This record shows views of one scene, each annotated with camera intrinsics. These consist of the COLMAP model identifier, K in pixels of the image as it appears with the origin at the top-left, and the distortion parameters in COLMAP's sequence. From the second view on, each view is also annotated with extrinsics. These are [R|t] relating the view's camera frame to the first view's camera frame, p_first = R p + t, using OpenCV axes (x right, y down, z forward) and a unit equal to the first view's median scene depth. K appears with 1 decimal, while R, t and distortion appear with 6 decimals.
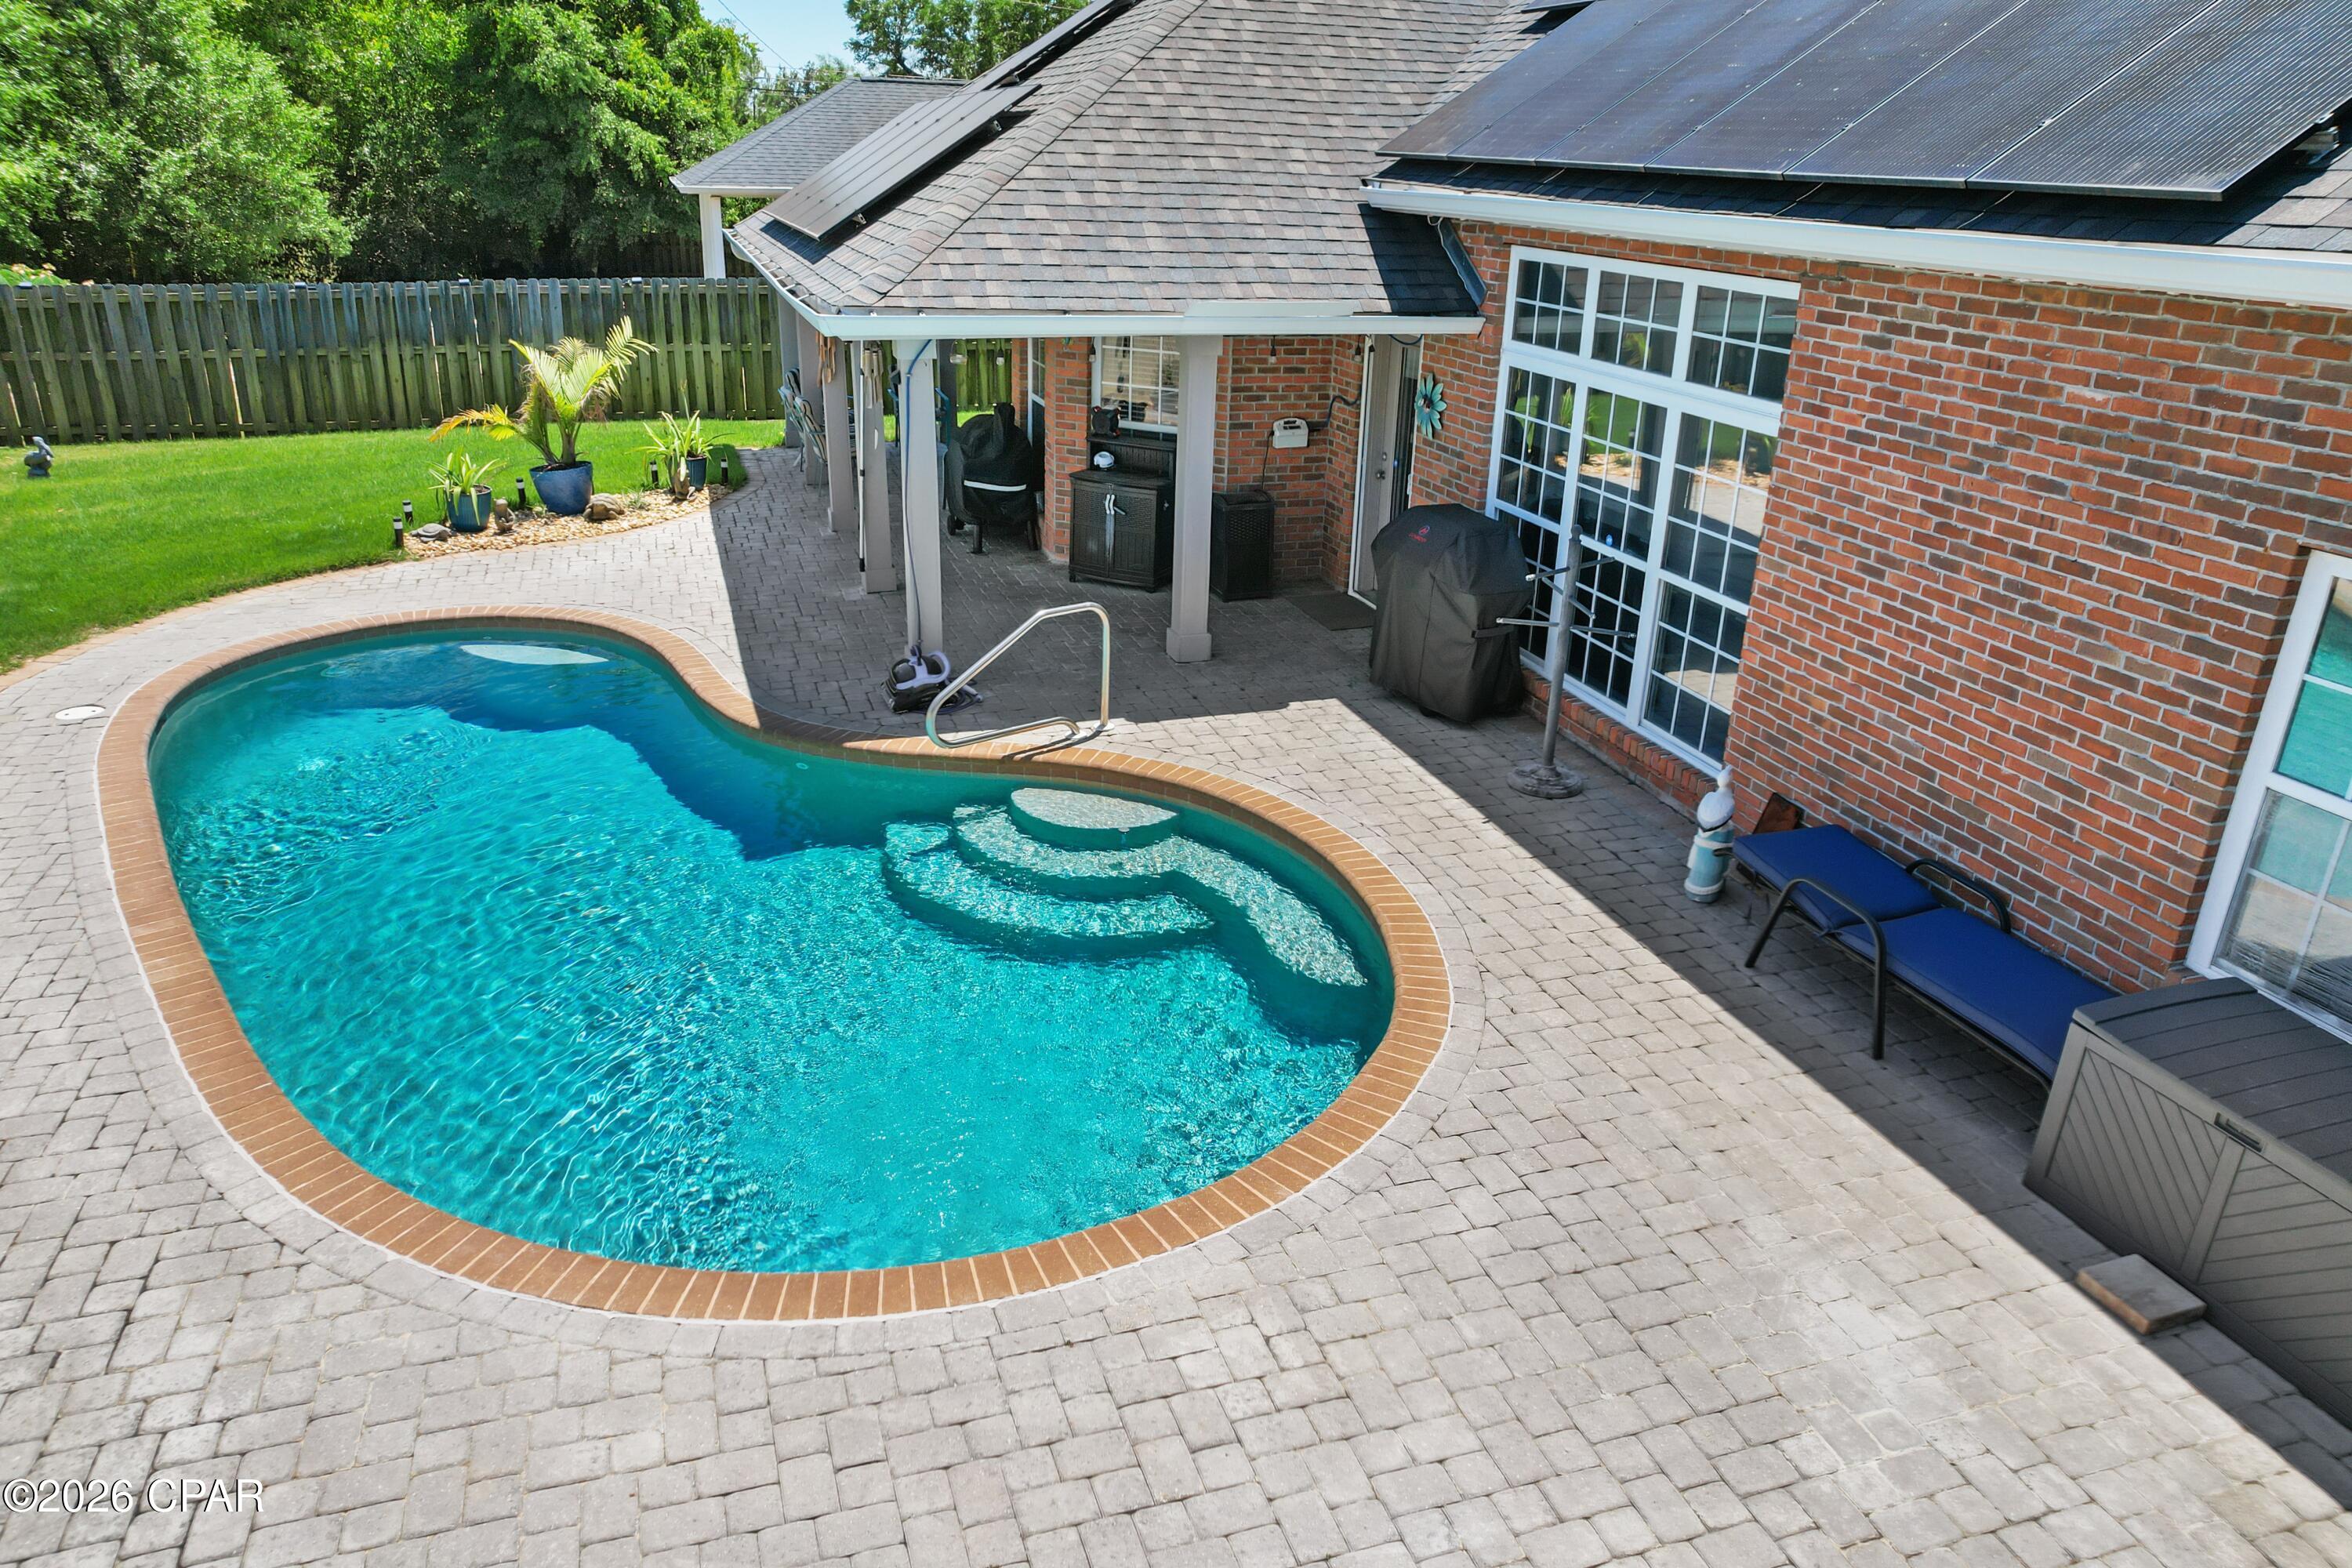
lens RADIAL K [[1519.4, 0, 1176.0], [0, 1519.4, 784.0], [0, 0, 1]] dist [0.002830, 0.001641]
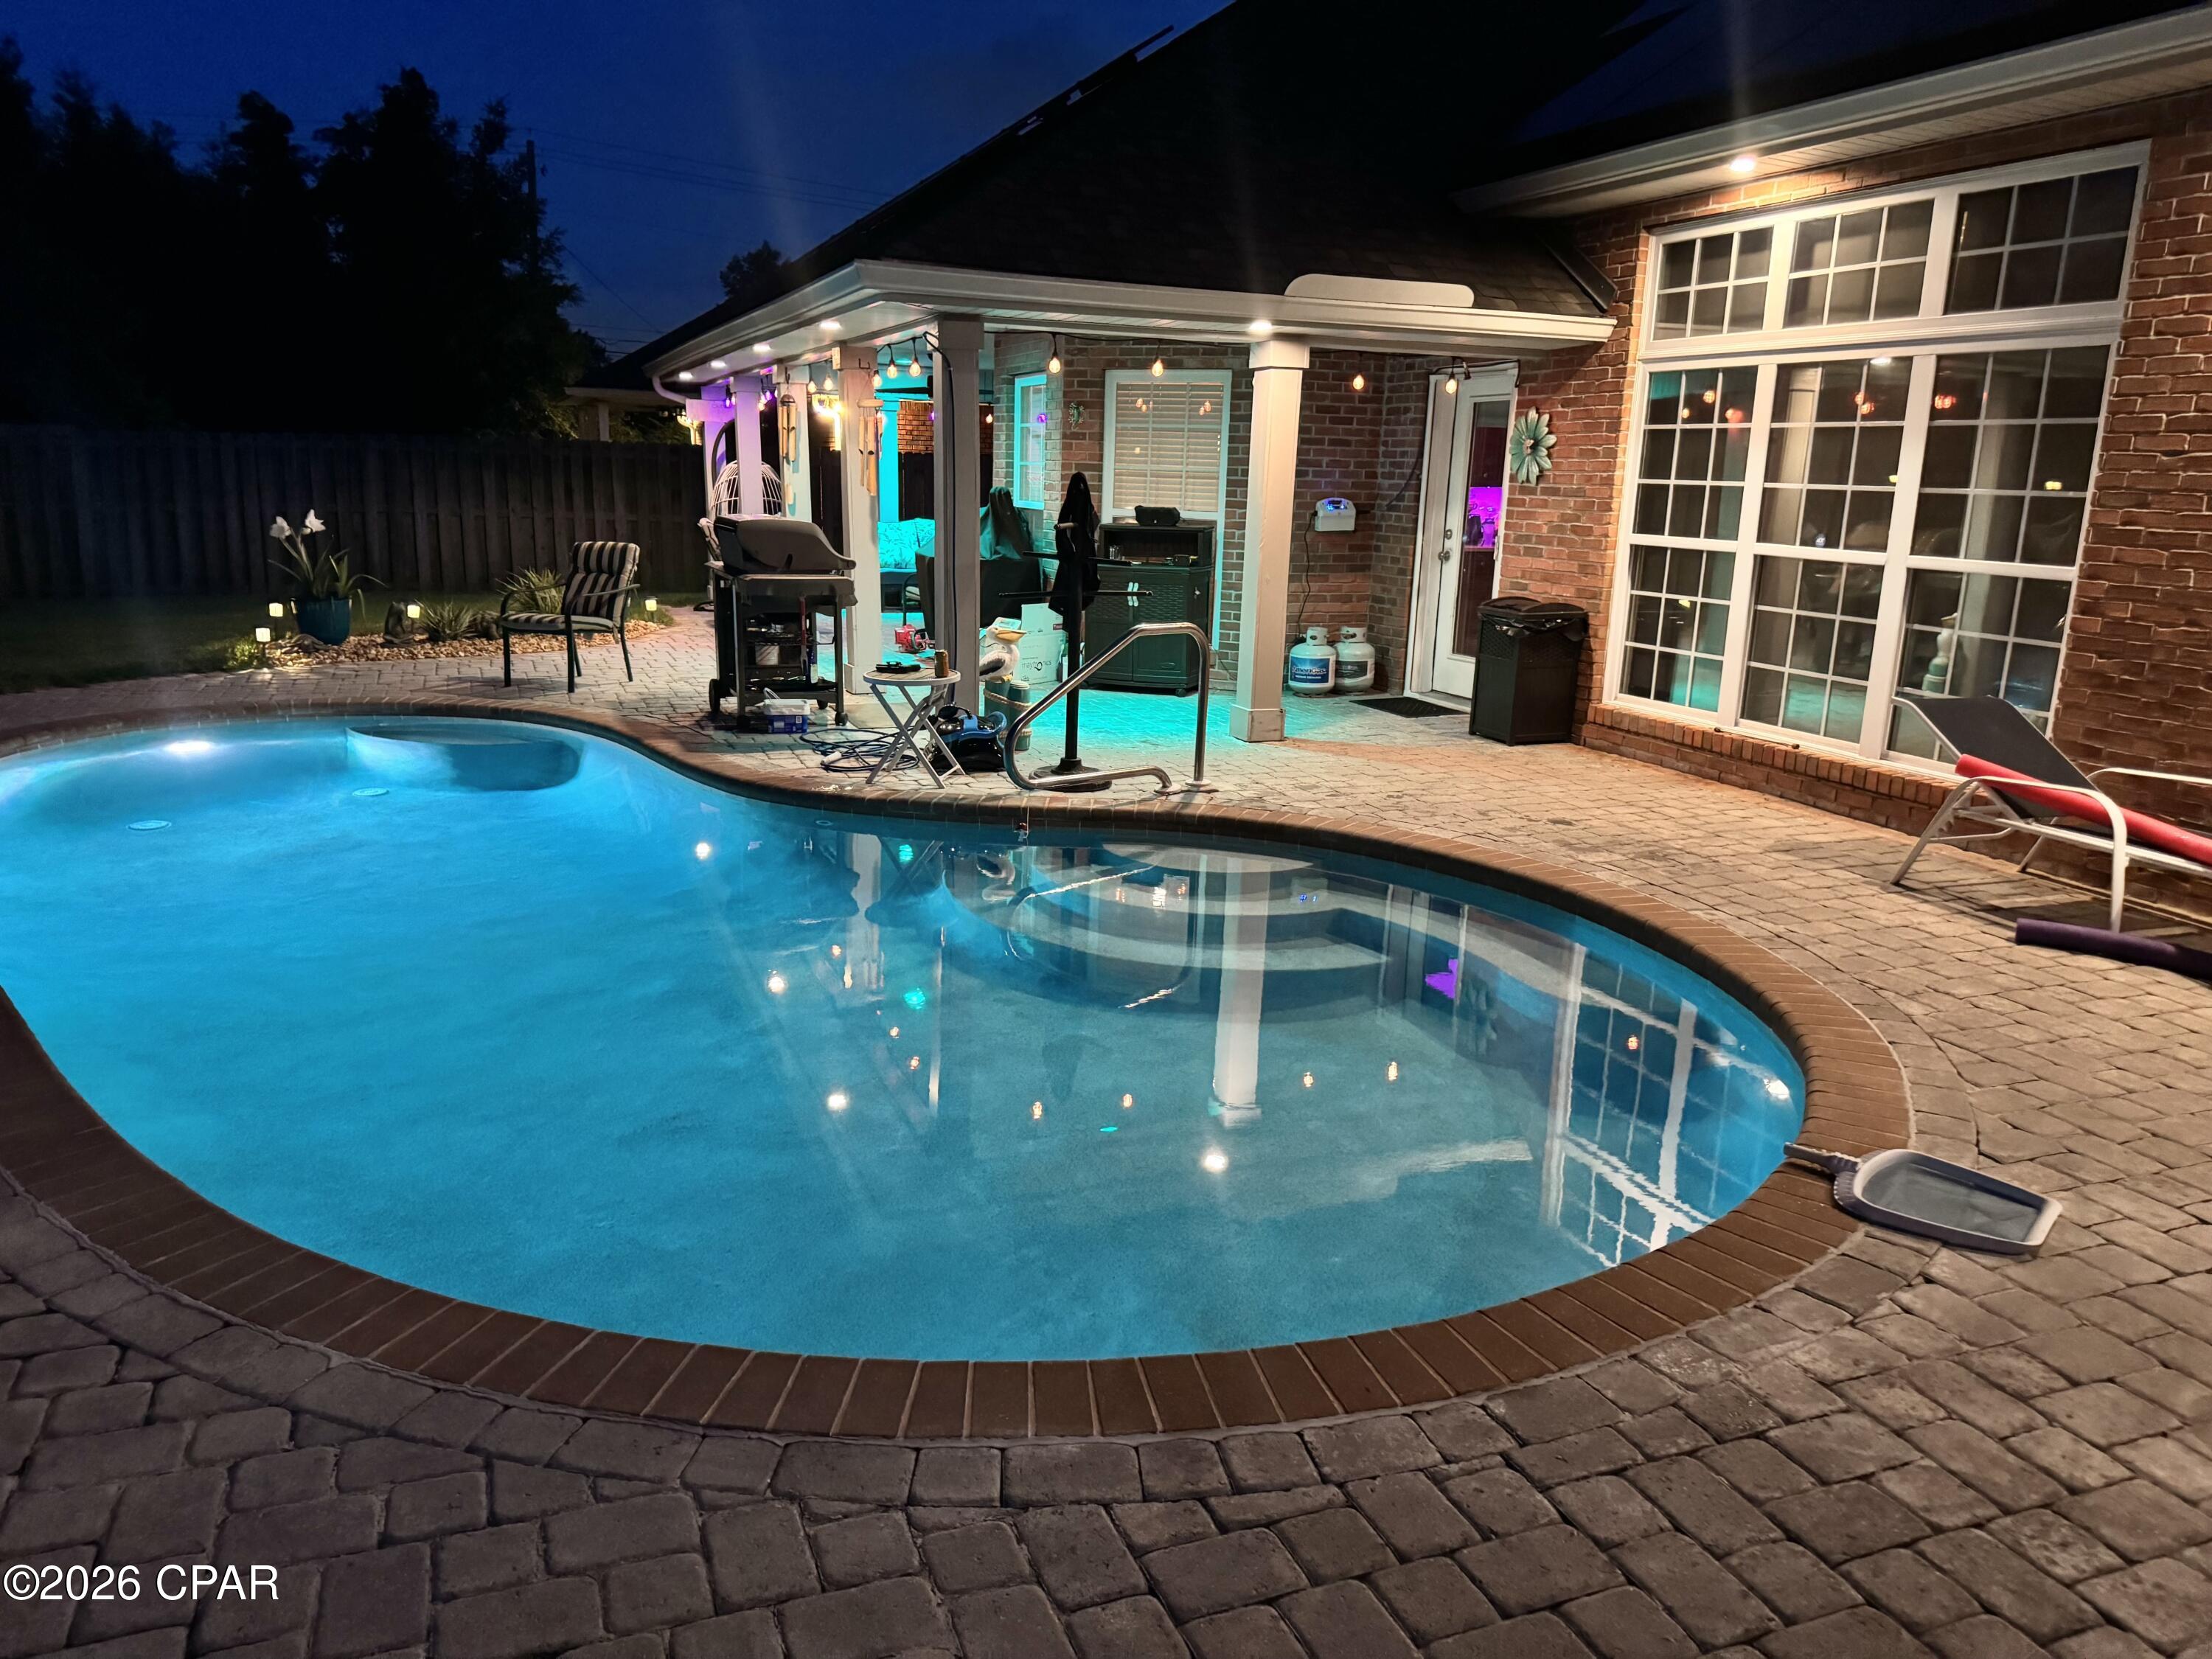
lens RADIAL K [[1543.5, 0, 1106.0], [0, 1543.5, 829.5], [0, 0, 1]] dist [0.031748, -0.001824]
pose [[0.998390, -0.021144, 0.052636, -0.142397], [0.029533, 0.986002, -0.164095, 0.117935], [-0.048430, 0.165385, 0.985039, 0.218033]]
